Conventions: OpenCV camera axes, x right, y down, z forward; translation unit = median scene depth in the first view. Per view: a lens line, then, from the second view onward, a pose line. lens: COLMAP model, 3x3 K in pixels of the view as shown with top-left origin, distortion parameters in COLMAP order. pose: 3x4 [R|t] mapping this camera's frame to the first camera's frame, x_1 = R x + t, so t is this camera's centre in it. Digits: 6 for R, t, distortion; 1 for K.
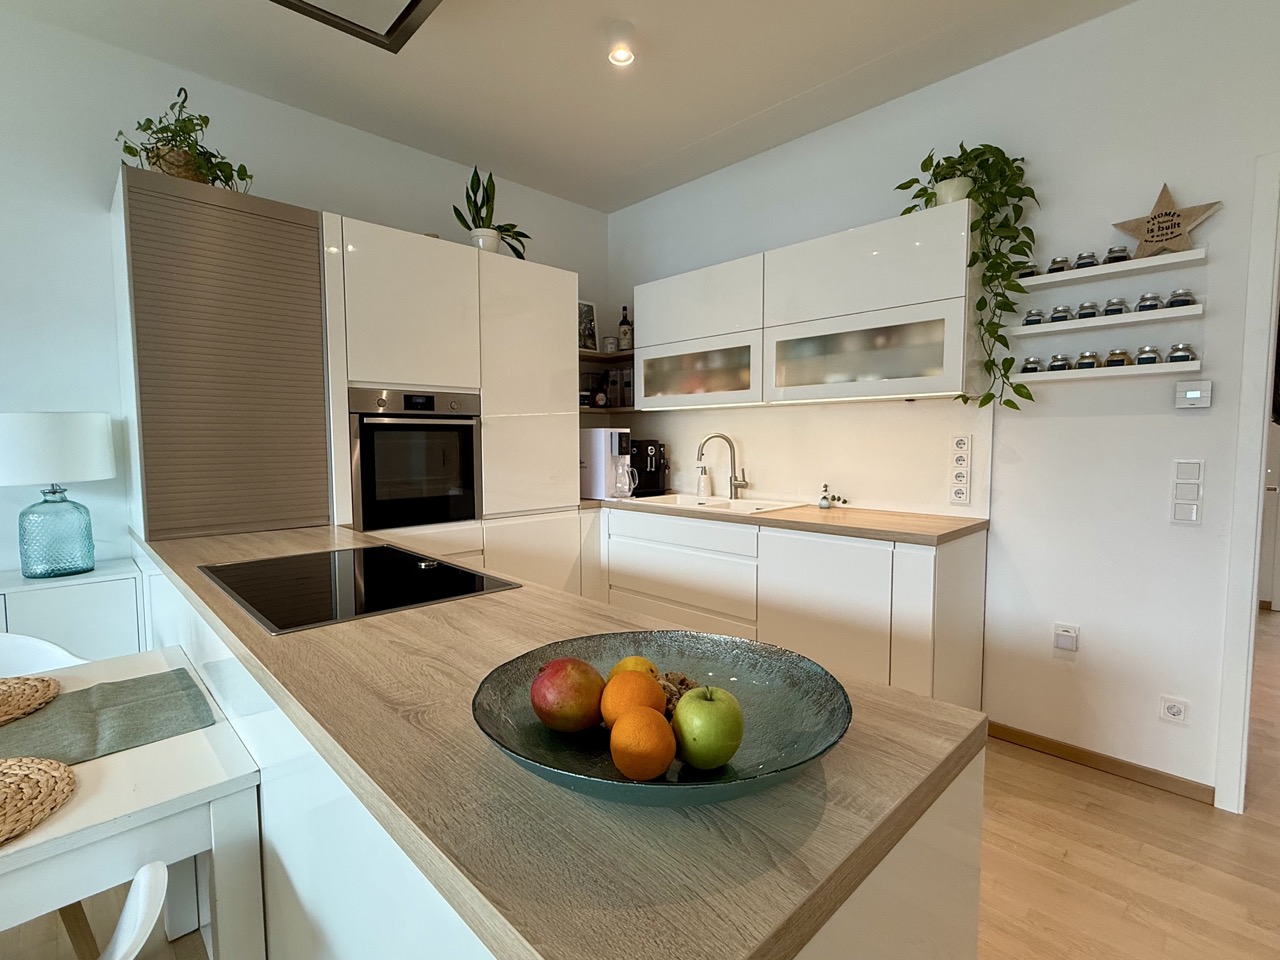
lens RADIAL K [[603.0, 0, 636.9], [0, 603.0, 477.0], [0, 0, 1]] dist [0.004878, 0.001394]
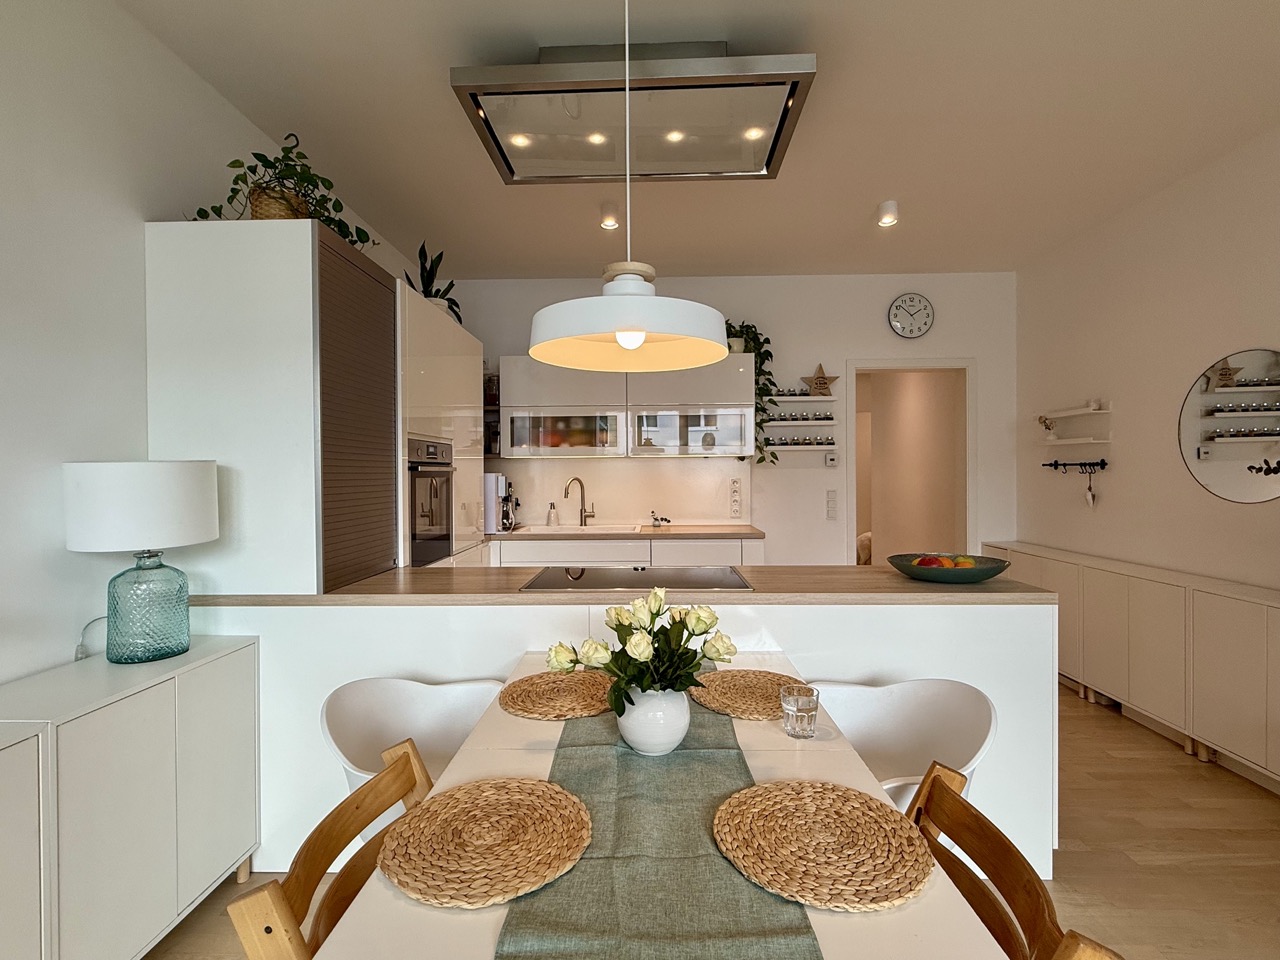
lens RADIAL K [[603.0, 0, 638.4], [0, 603.0, 482.9], [0, 0, 1]] dist [0.004878, 0.001394]
pose [[0.708072, -0.012673, 0.706027, -0.803033], [0.051203, 0.998128, -0.033434, -0.009665], [-0.704282, 0.059824, 0.707395, -0.042232]]
